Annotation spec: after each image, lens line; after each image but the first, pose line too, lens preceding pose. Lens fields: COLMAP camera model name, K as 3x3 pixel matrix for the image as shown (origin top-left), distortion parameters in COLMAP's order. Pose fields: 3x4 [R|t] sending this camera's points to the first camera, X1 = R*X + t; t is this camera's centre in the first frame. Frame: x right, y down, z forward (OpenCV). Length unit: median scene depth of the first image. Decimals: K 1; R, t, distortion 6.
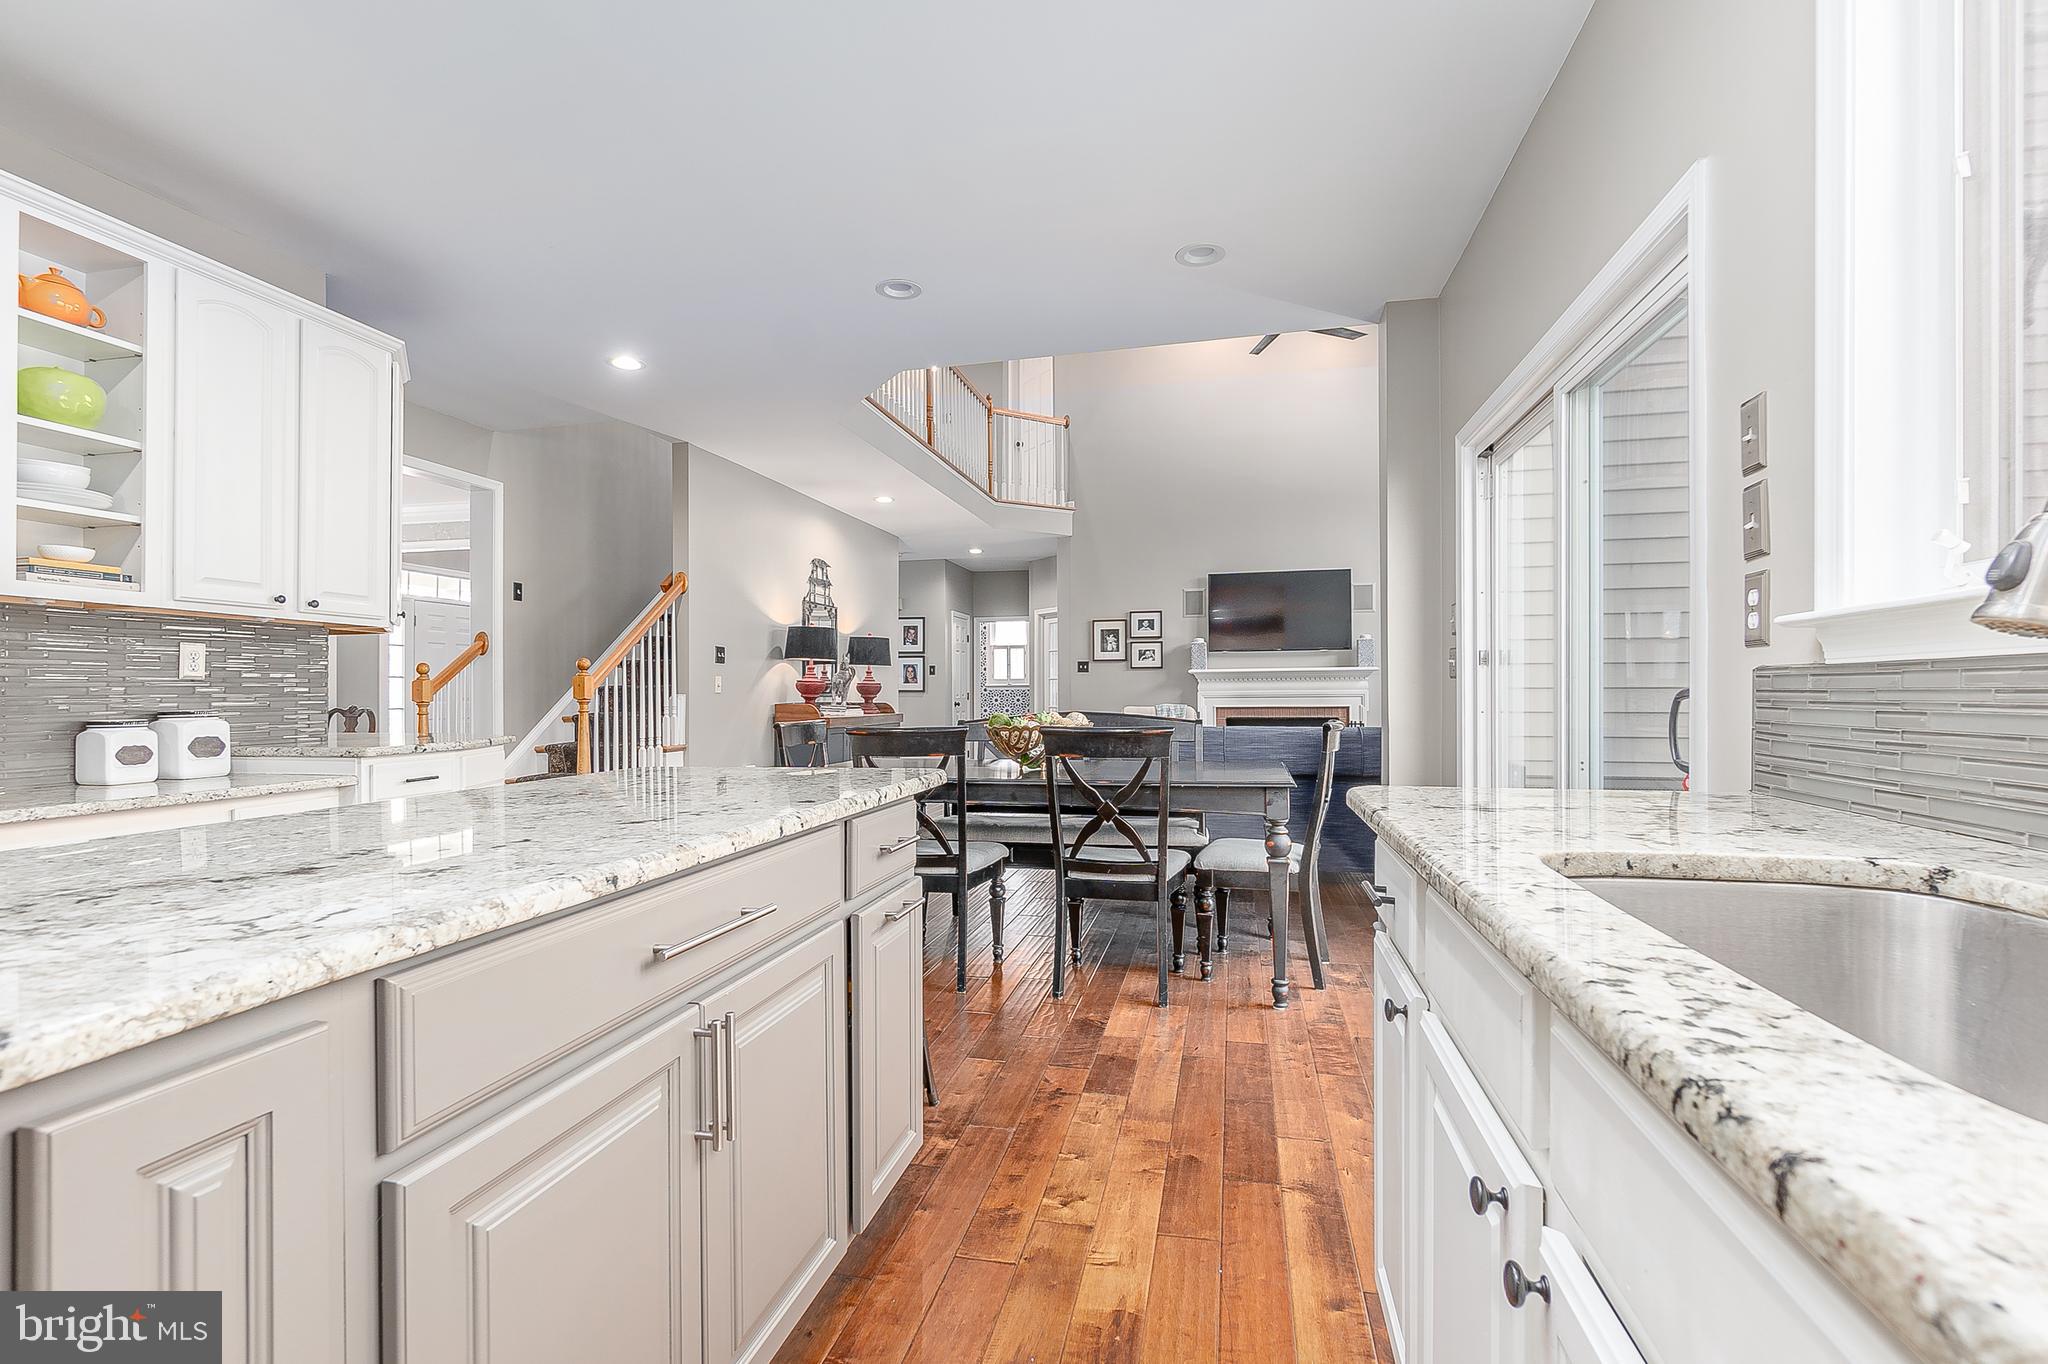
lens RADIAL K [[901.8, 0, 1012.2], [0, 901.8, 686.6], [0, 0, 1]] dist [-0.006454, 0.000456]
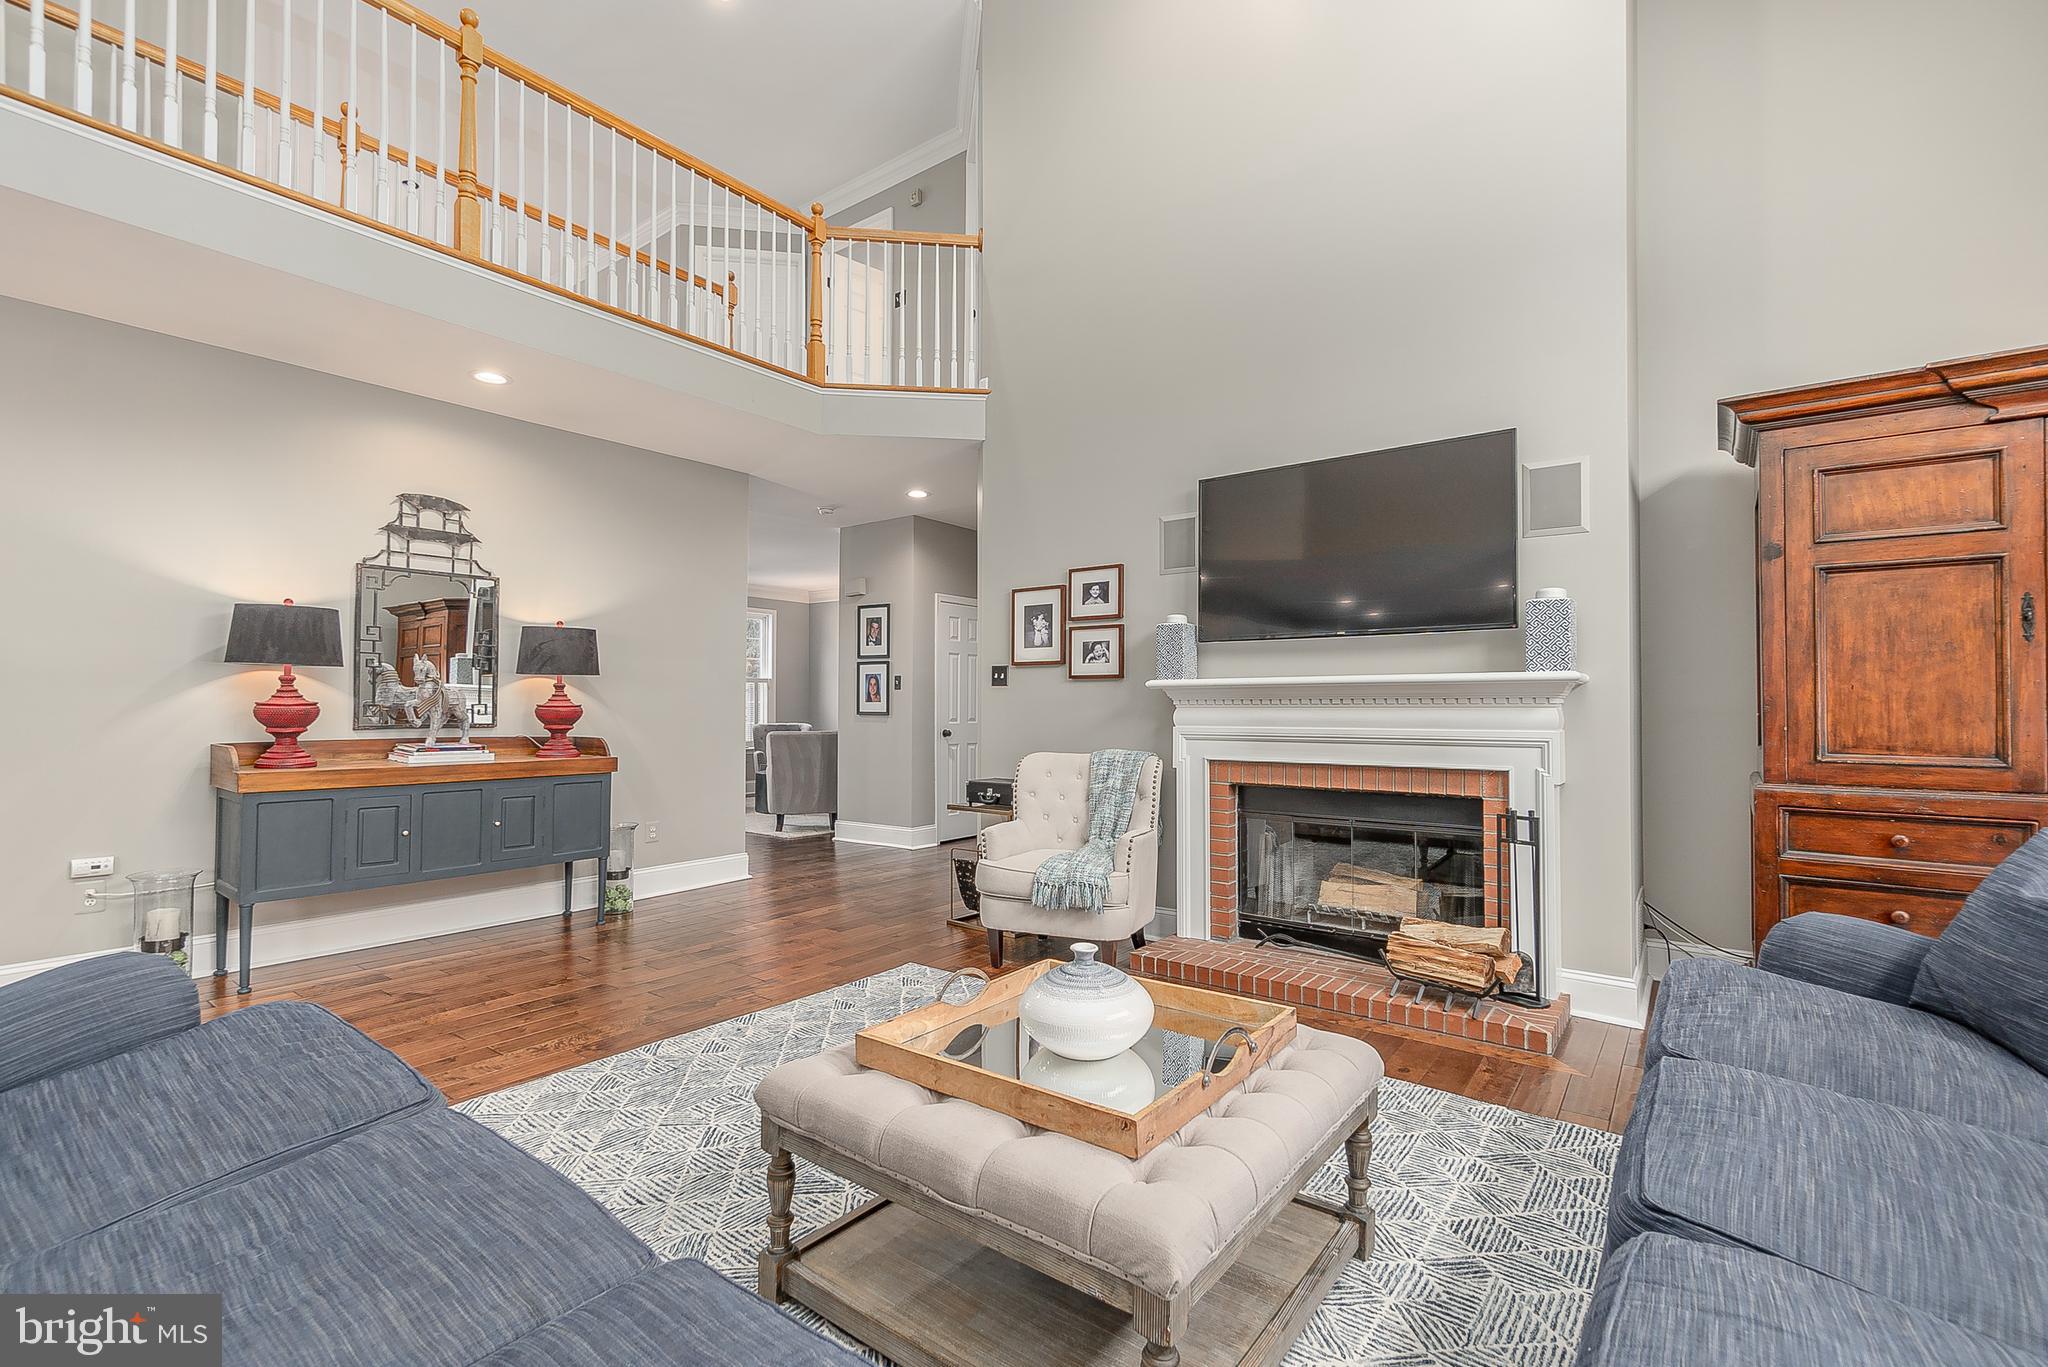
lens RADIAL K [[901.8, 0, 1016.6], [0, 901.8, 688.8], [0, 0, 1]] dist [-0.006454, 0.000456]
pose [[0.915164, 0.000655, -0.403081, 0.385993], [-0.005180, 0.999935, -0.010135, -0.010659], [0.403048, 0.011363, 0.915108, 0.628899]]
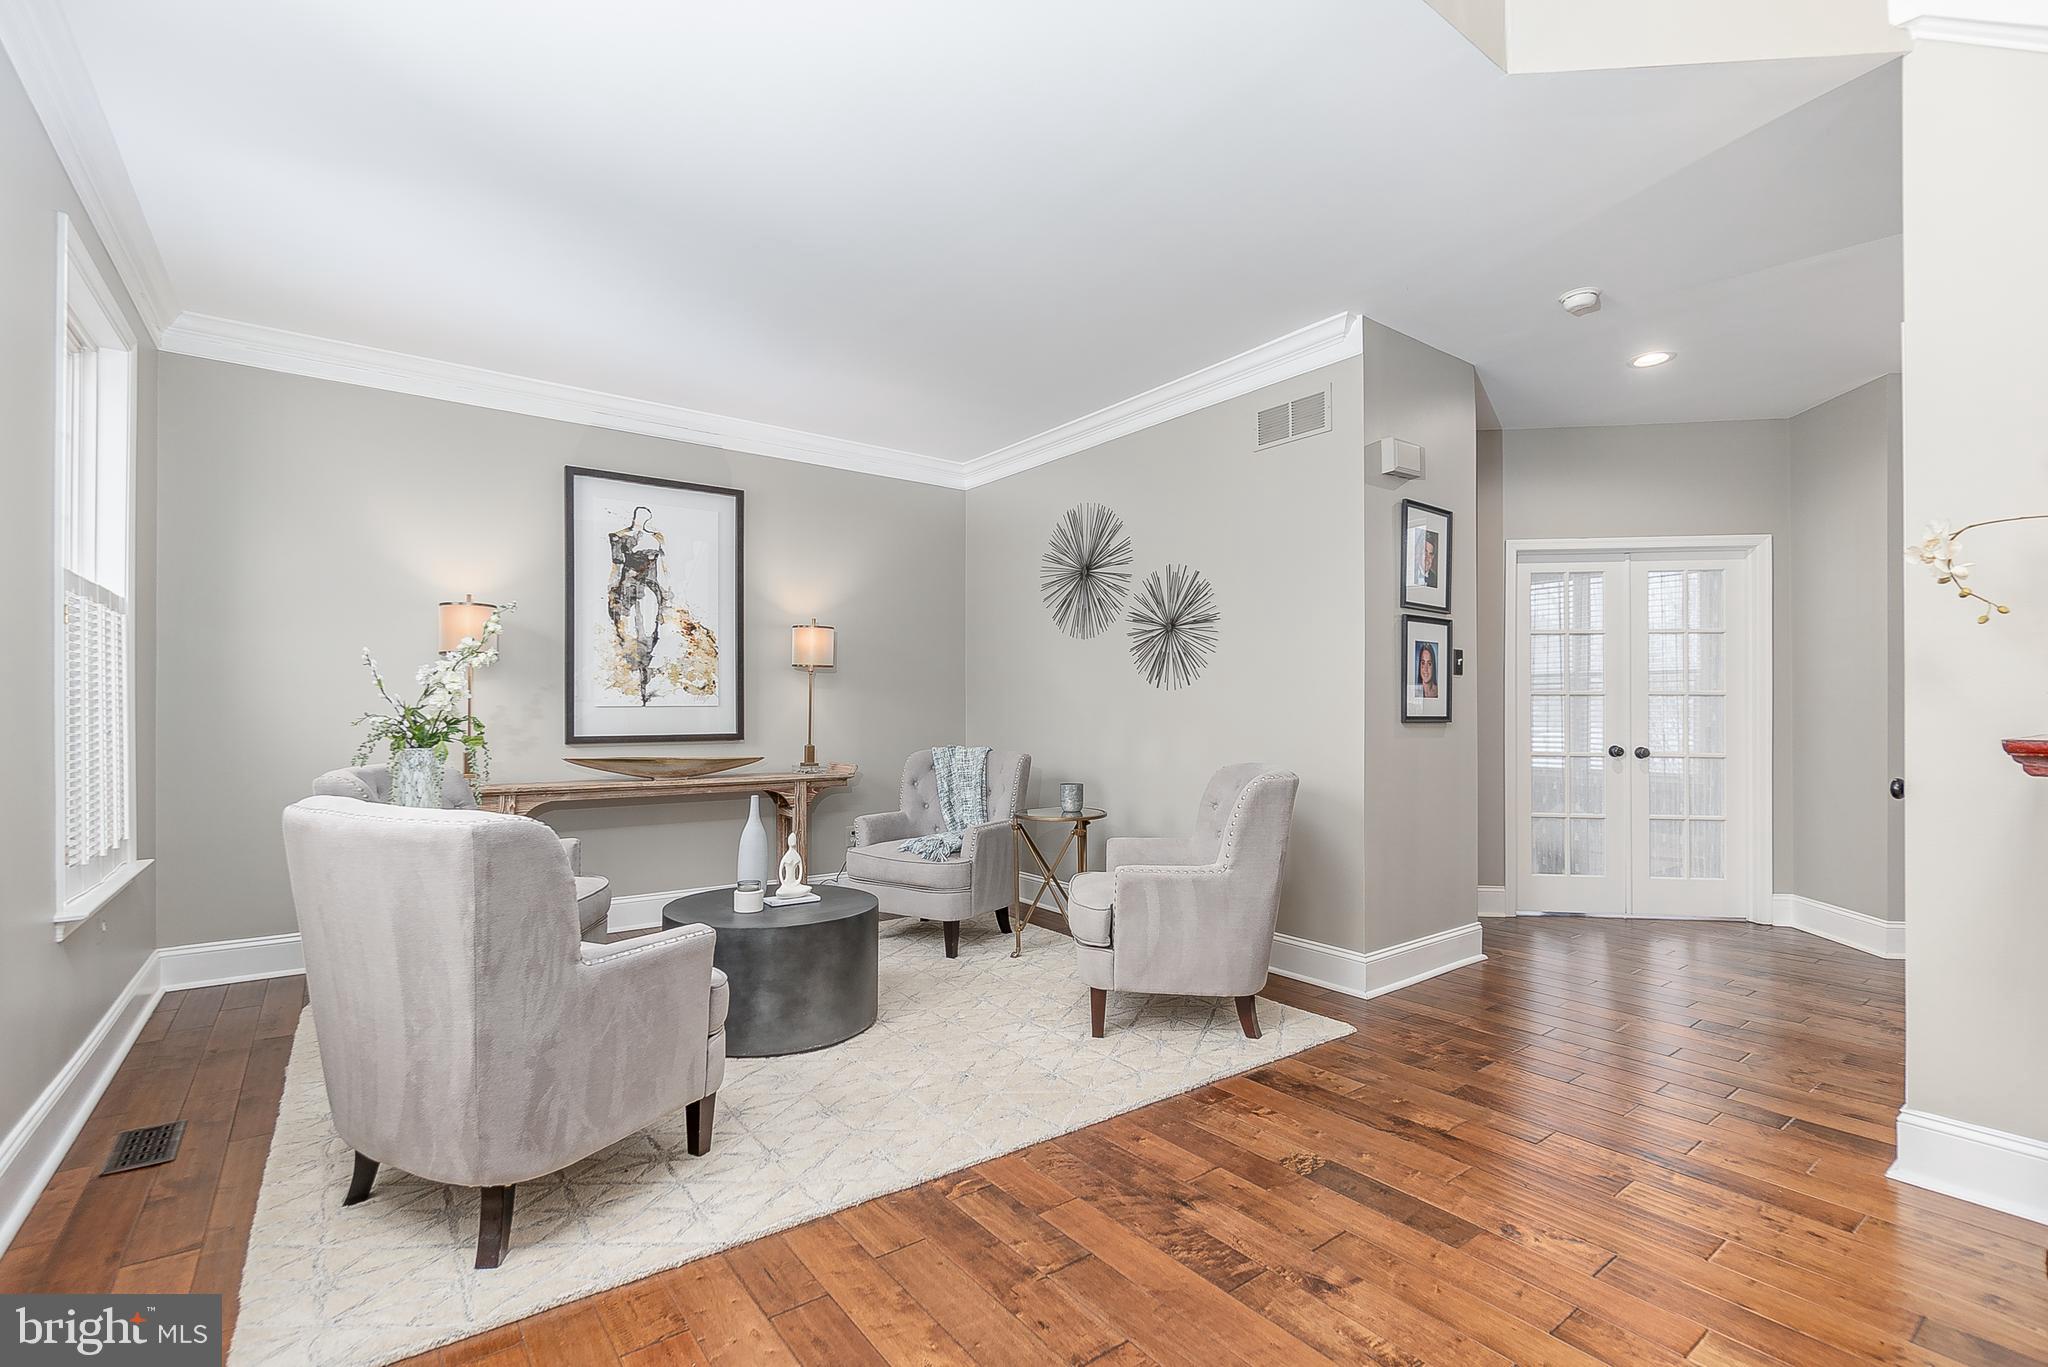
lens RADIAL K [[901.8, 0, 1004.5], [0, 901.8, 707.2], [0, 0, 1]] dist [-0.006454, 0.000456]
pose [[0.635880, 0.009720, 0.771727, -0.710042], [-0.010028, 0.999940, -0.004331, 0.004577], [-0.771723, -0.004984, 0.635940, 1.348456]]
